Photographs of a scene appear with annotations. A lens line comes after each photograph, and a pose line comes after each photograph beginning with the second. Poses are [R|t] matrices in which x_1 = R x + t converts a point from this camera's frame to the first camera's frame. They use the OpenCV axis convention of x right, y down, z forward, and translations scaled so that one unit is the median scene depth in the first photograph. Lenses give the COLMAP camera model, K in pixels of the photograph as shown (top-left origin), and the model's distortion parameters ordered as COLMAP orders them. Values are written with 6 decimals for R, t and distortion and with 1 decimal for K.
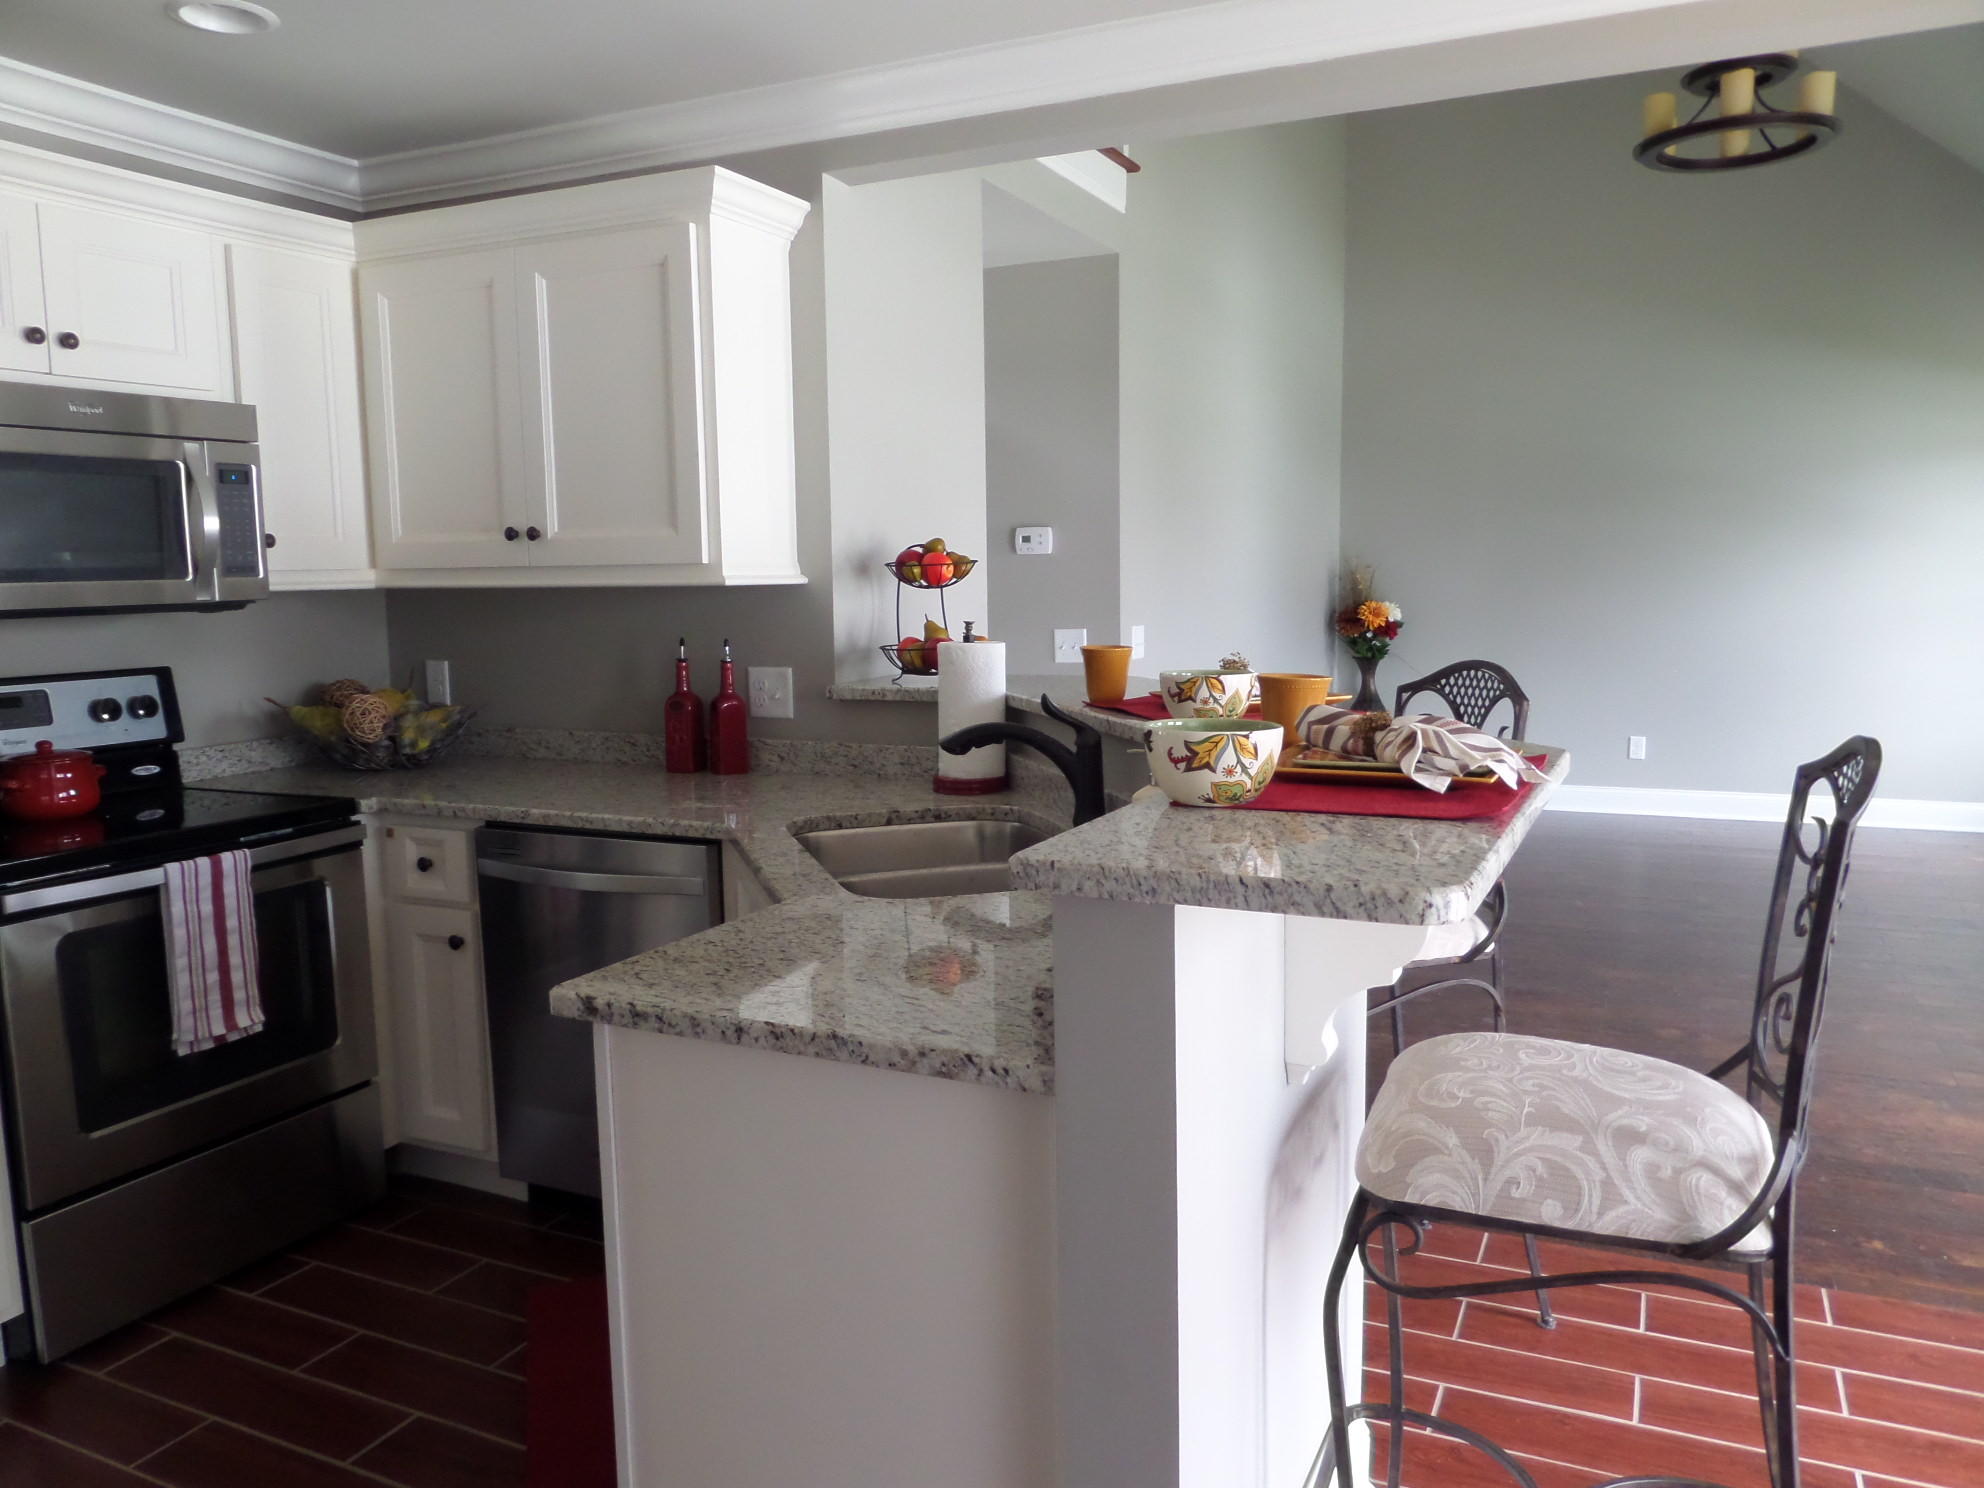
lens RADIAL K [[1439.0, 0, 992.0], [0, 1439.0, 744.0], [0, 0, 1]] dist [-0.020660, -0.002425]
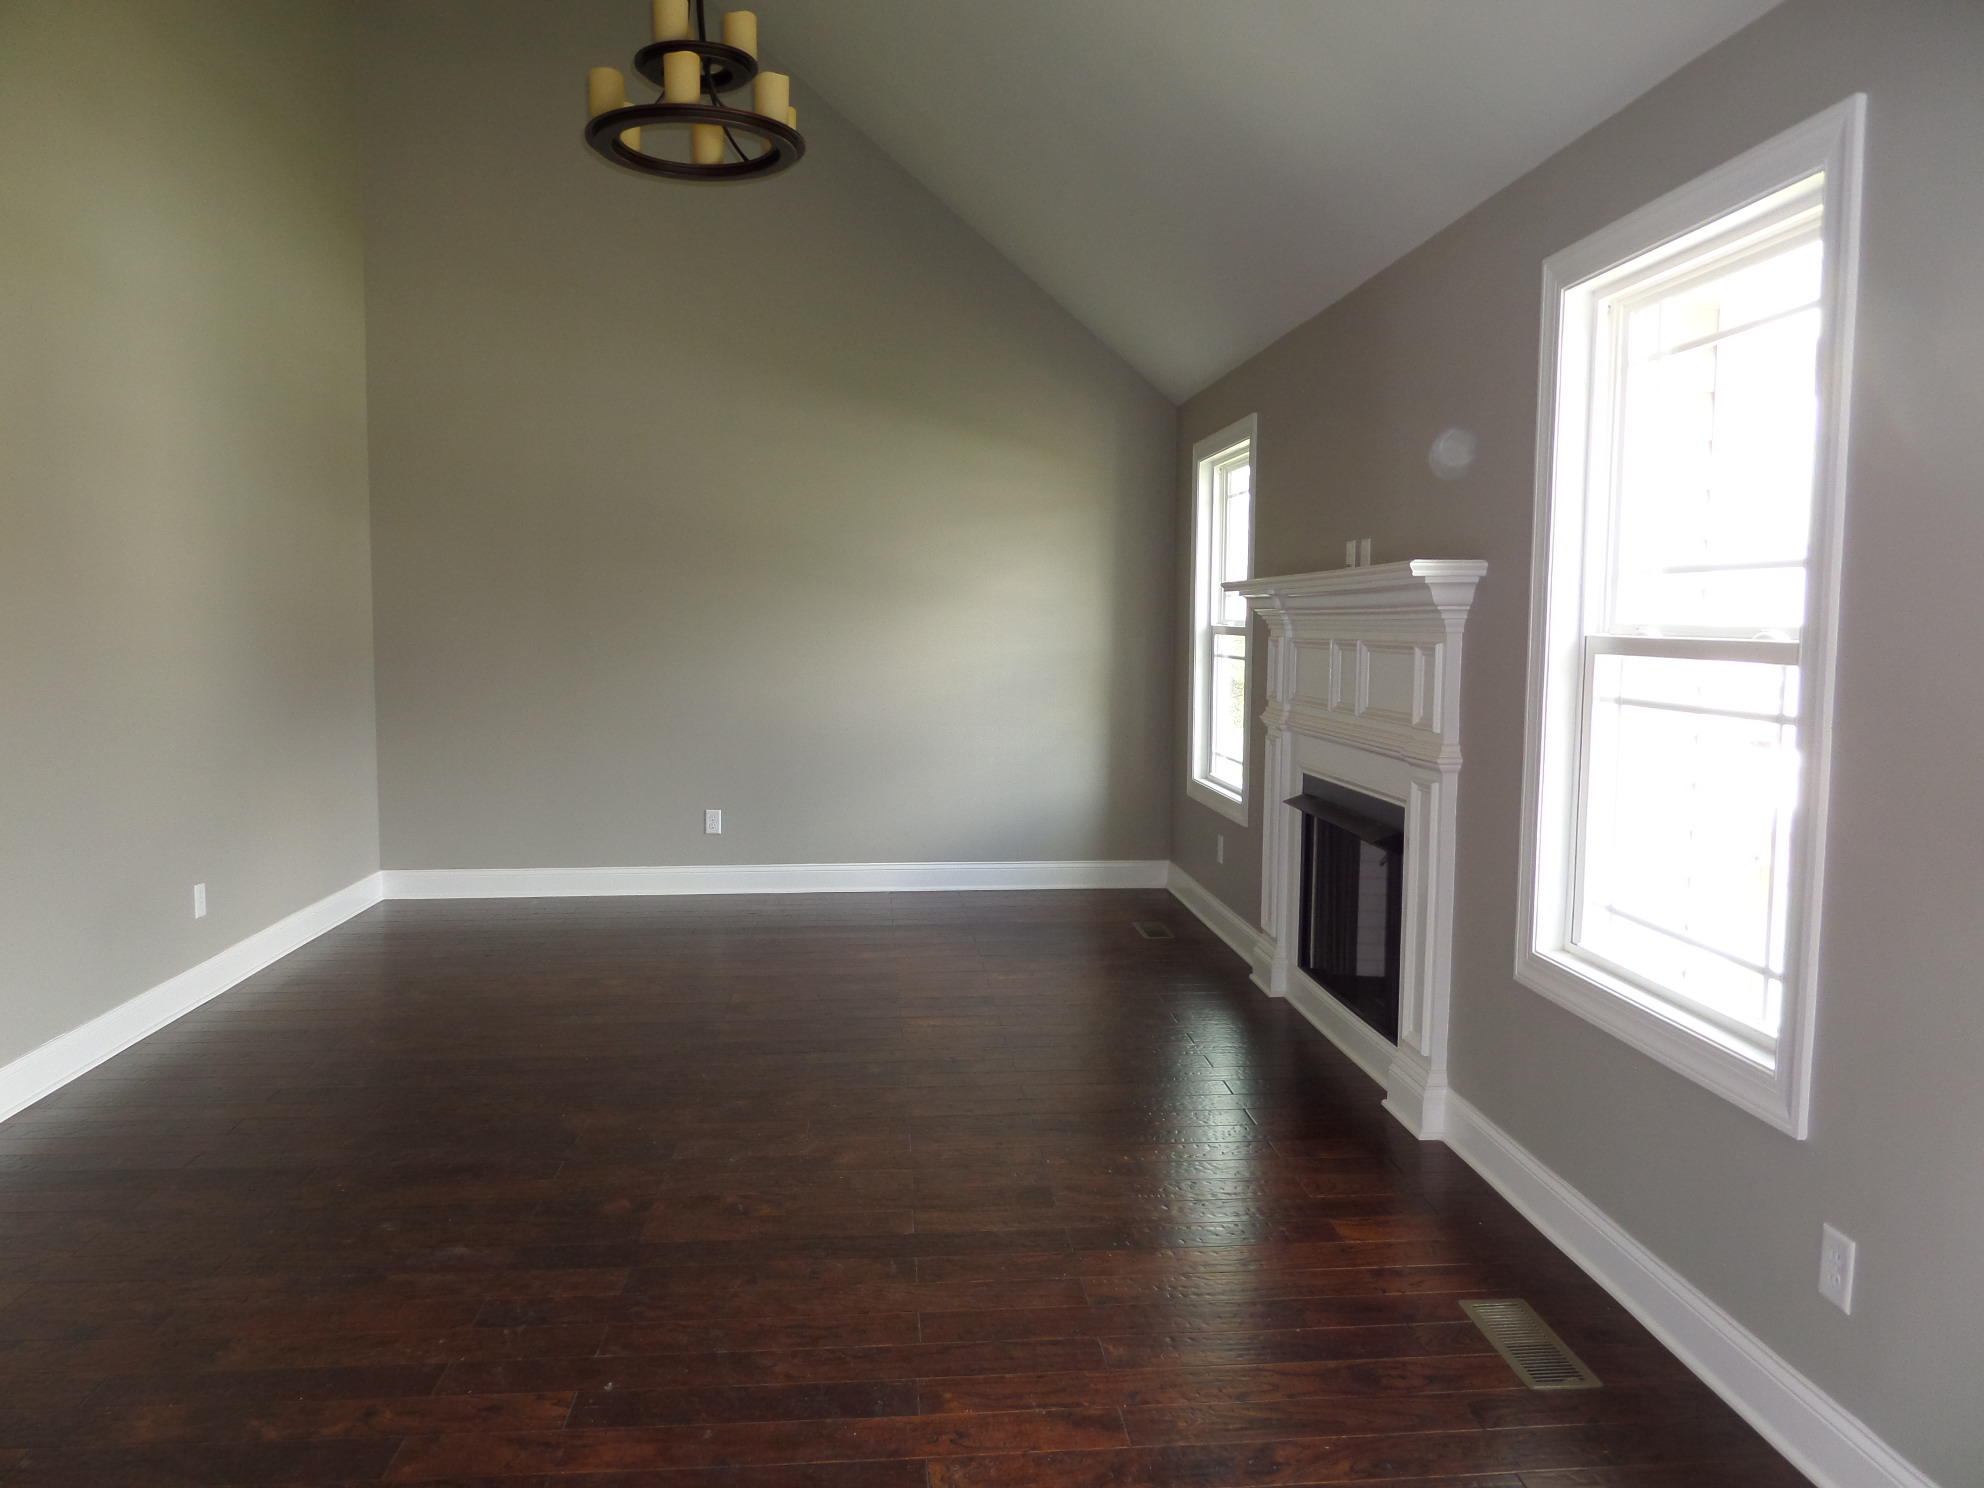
lens RADIAL K [[1439.0, 0, 992.0], [0, 1439.0, 744.0], [0, 0, 1]] dist [-0.020660, -0.002425]
pose [[0.866153, -0.023754, 0.499214, 0.239669], [0.042664, 0.998738, -0.026500, -0.025018], [-0.497954, 0.044252, 0.866074, 0.172745]]
